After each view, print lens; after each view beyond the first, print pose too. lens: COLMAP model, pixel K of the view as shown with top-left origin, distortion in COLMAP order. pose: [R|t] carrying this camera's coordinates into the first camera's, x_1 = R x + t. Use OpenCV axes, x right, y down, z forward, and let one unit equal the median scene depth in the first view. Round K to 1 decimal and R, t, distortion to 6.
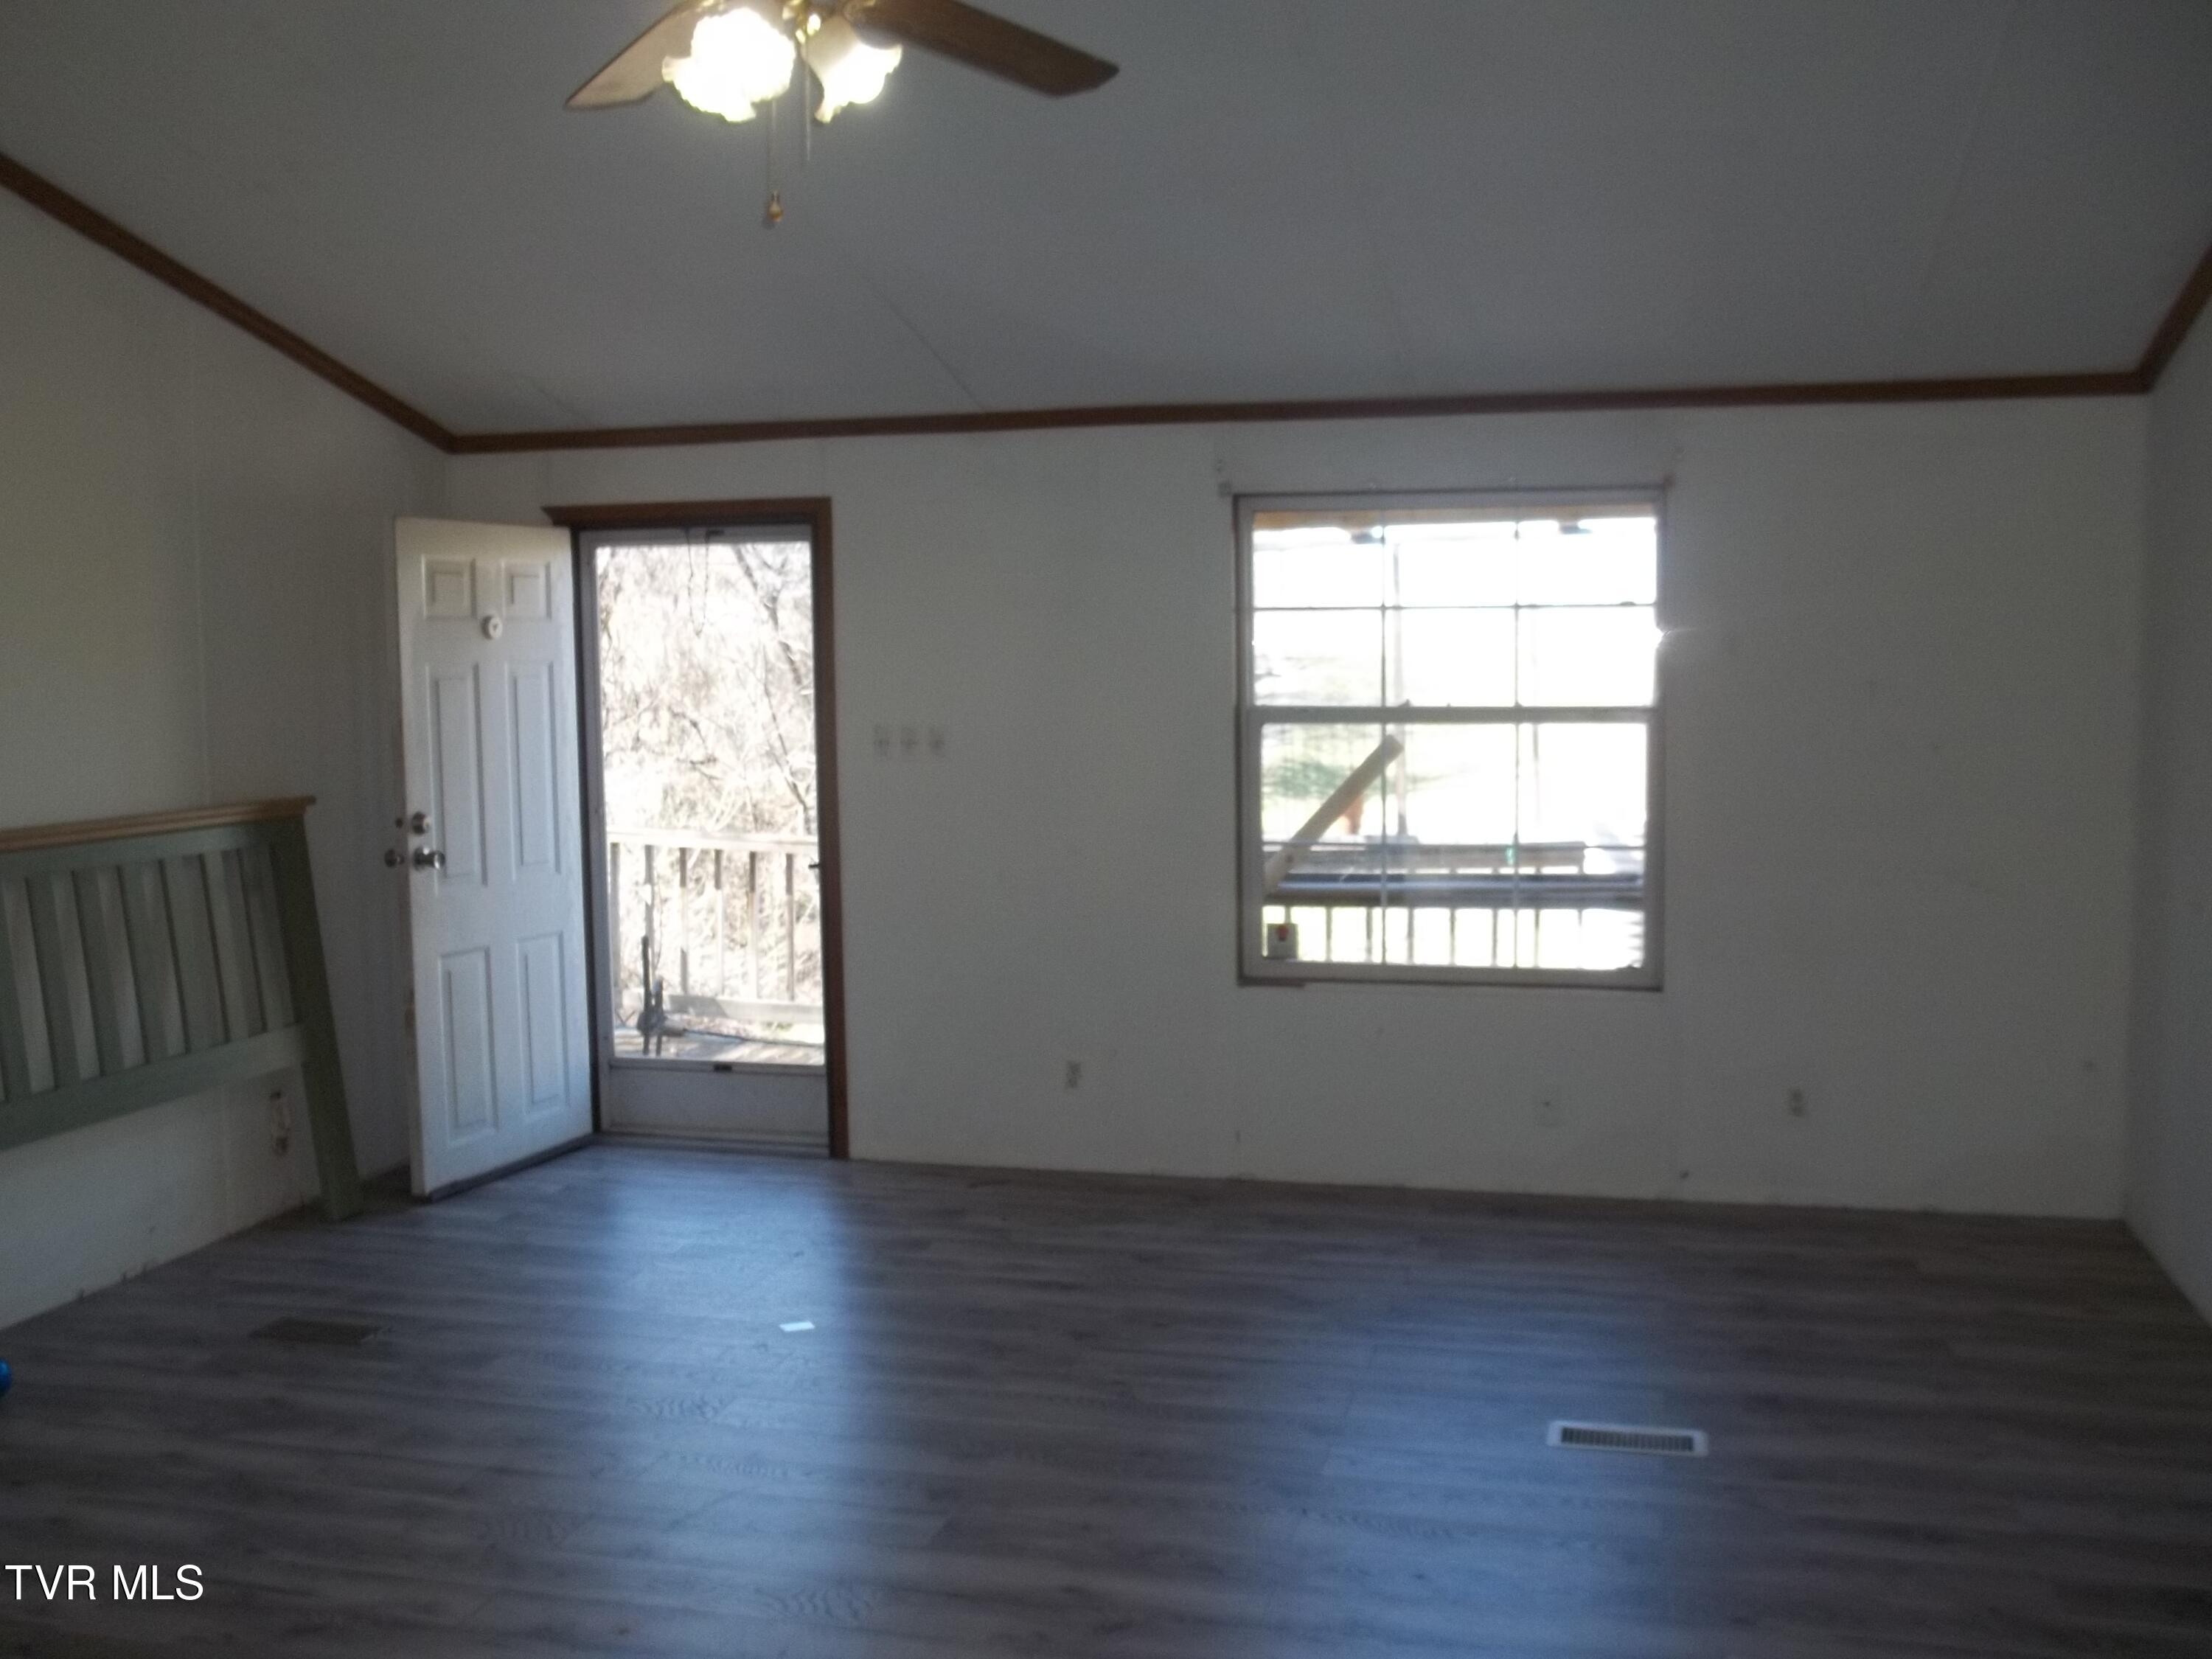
lens RADIAL K [[2178.1, 0, 1082.1], [0, 2178.1, 842.2], [0, 0, 1]] dist [-0.102028, 0.155737]
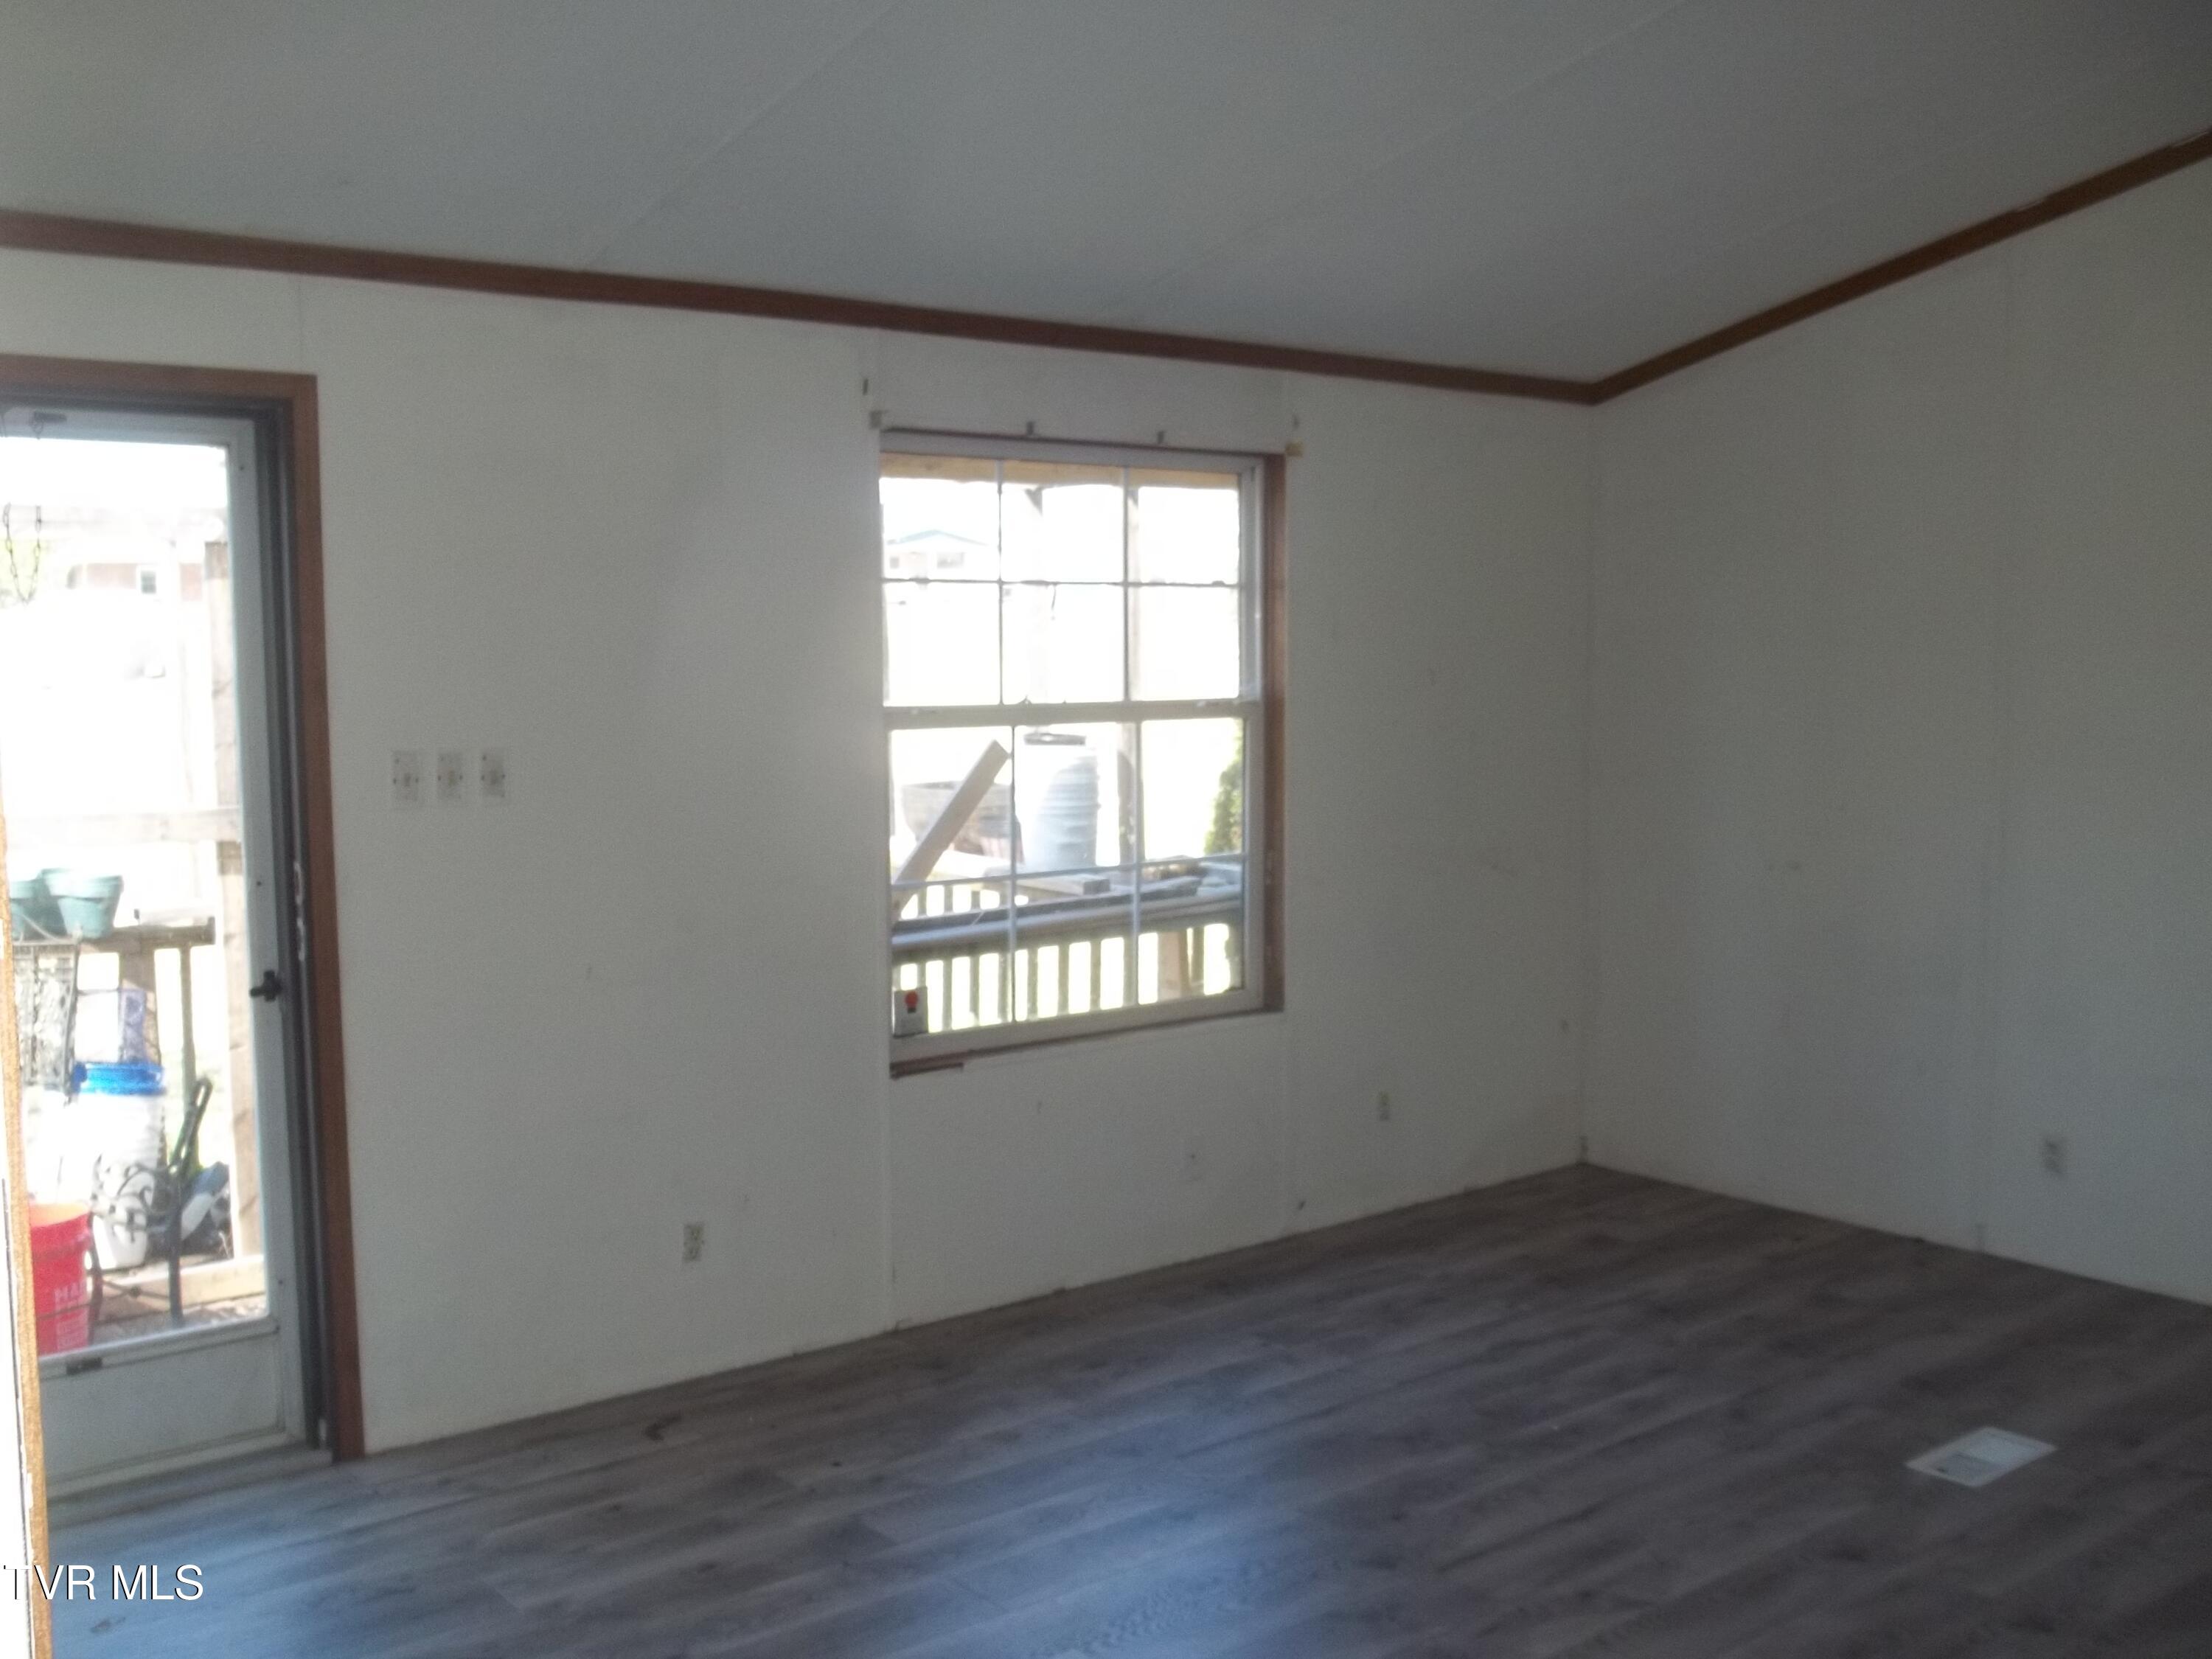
lens RADIAL K [[2178.1, 0, 1082.1], [0, 2178.1, 842.2], [0, 0, 1]] dist [-0.102028, 0.155737]
pose [[0.599046, -0.067871, 0.797833, -0.489994], [0.067258, 0.997145, 0.034326, -0.037632], [-0.797885, 0.033098, 0.601901, 0.493286]]
